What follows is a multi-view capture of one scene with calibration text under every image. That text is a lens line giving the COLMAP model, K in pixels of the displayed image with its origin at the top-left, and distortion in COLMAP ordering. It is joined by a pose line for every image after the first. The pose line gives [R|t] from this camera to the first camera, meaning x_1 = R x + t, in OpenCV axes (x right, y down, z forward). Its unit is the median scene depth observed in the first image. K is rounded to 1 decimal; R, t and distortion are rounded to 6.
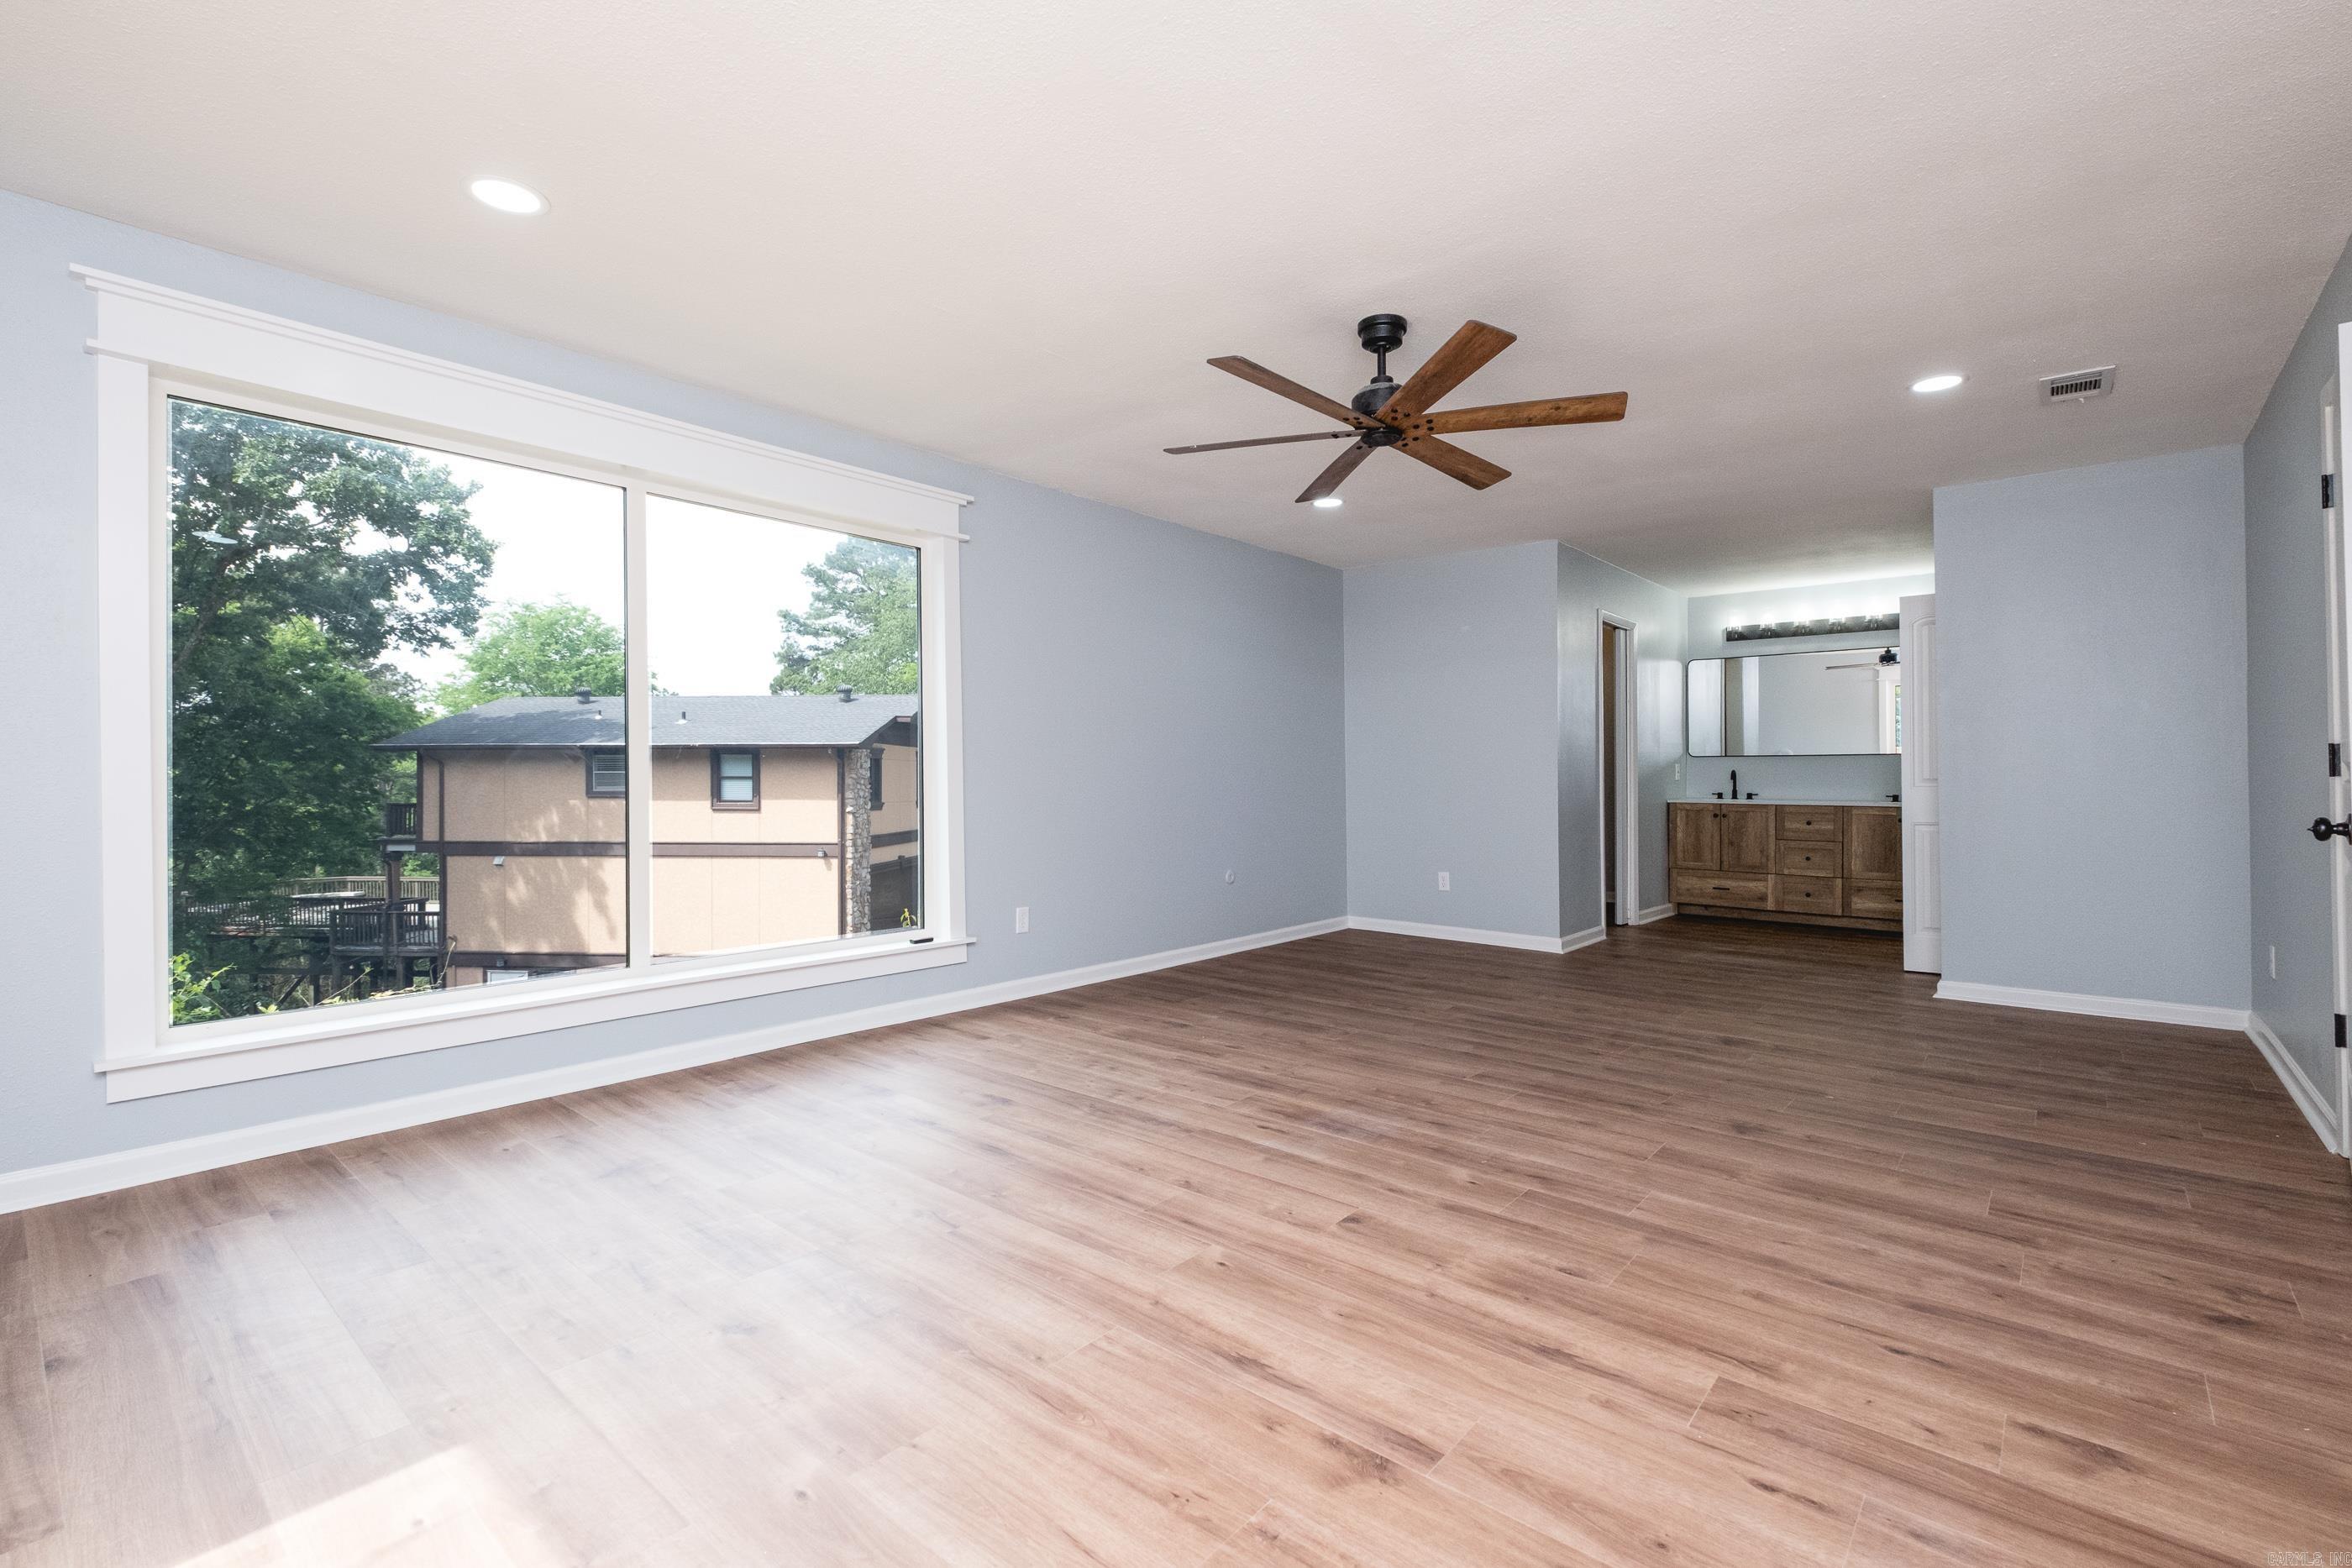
lens RADIAL K [[1027.8, 0, 1182.1], [0, 1027.8, 785.6], [0, 0, 1]] dist [0.002401, -0.001296]
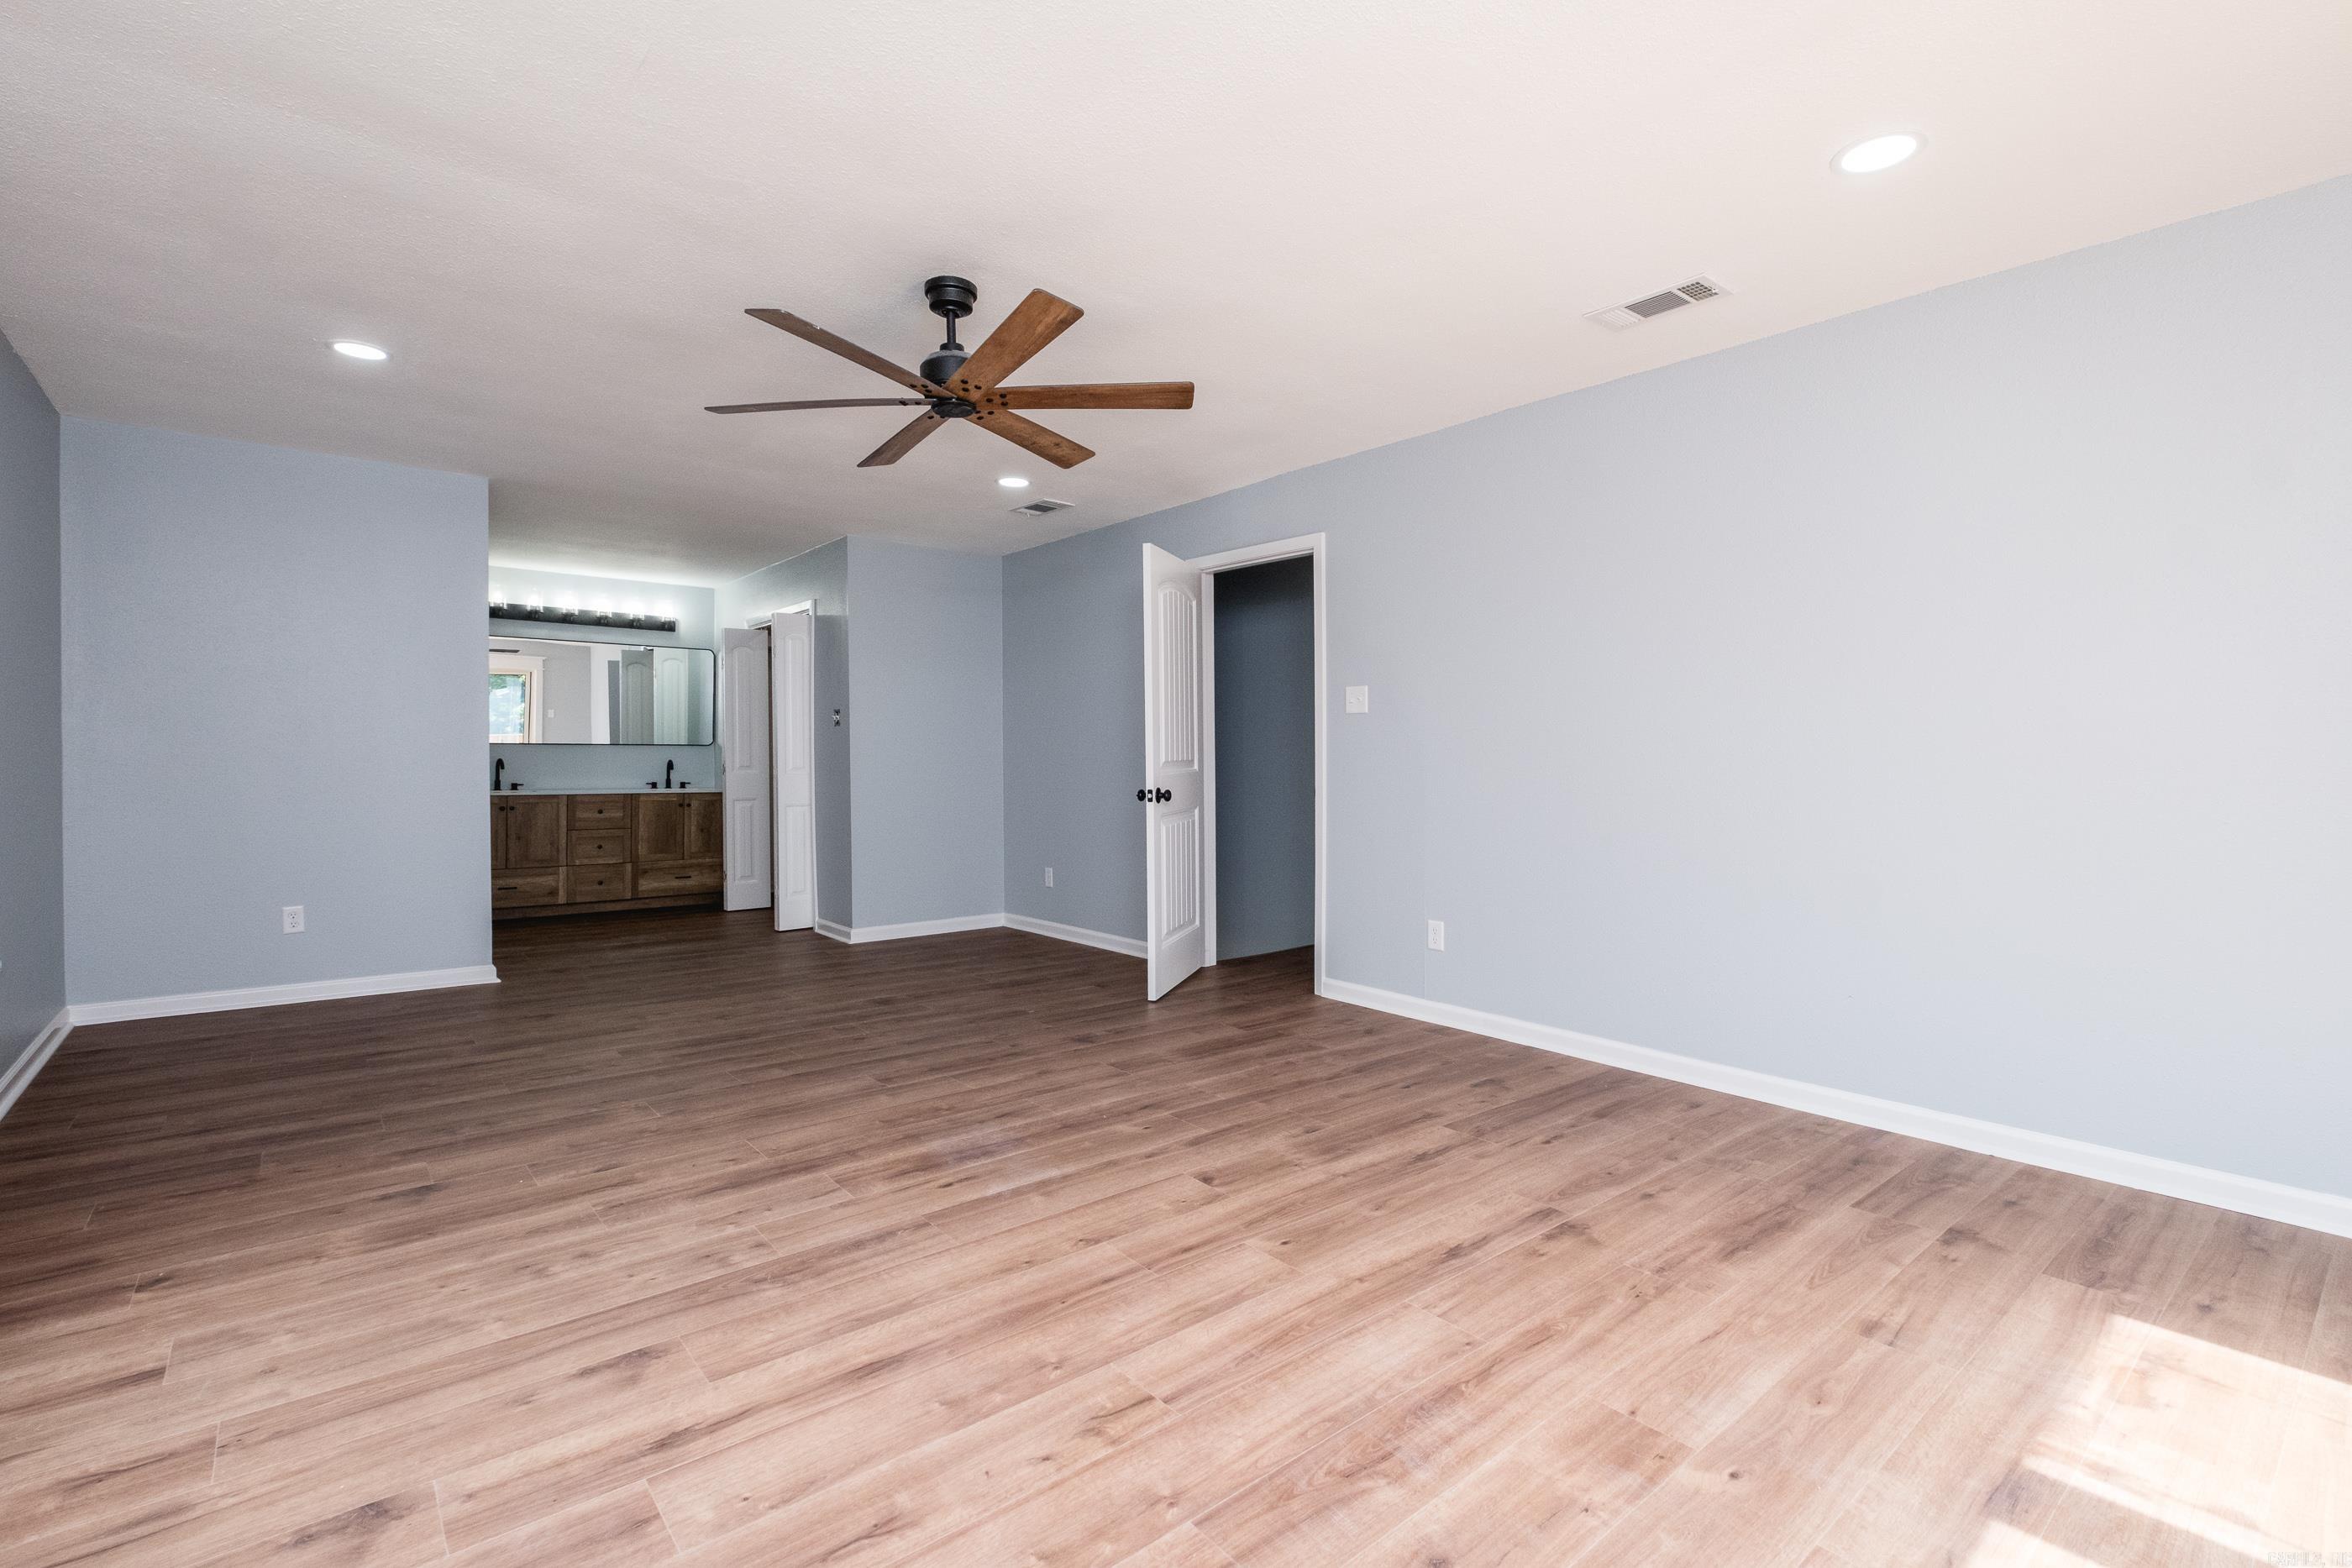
lens RADIAL K [[1055.3, 0, 1146.4], [0, 1055.3, 759.3], [0, 0, 1]] dist [0.012535, -0.008047]
pose [[0.187246, 0.003049, 0.982308, -0.729233], [0.008479, 0.999953, -0.004720, -0.012336], [-0.982277, 0.009213, 0.187211, 0.657855]]
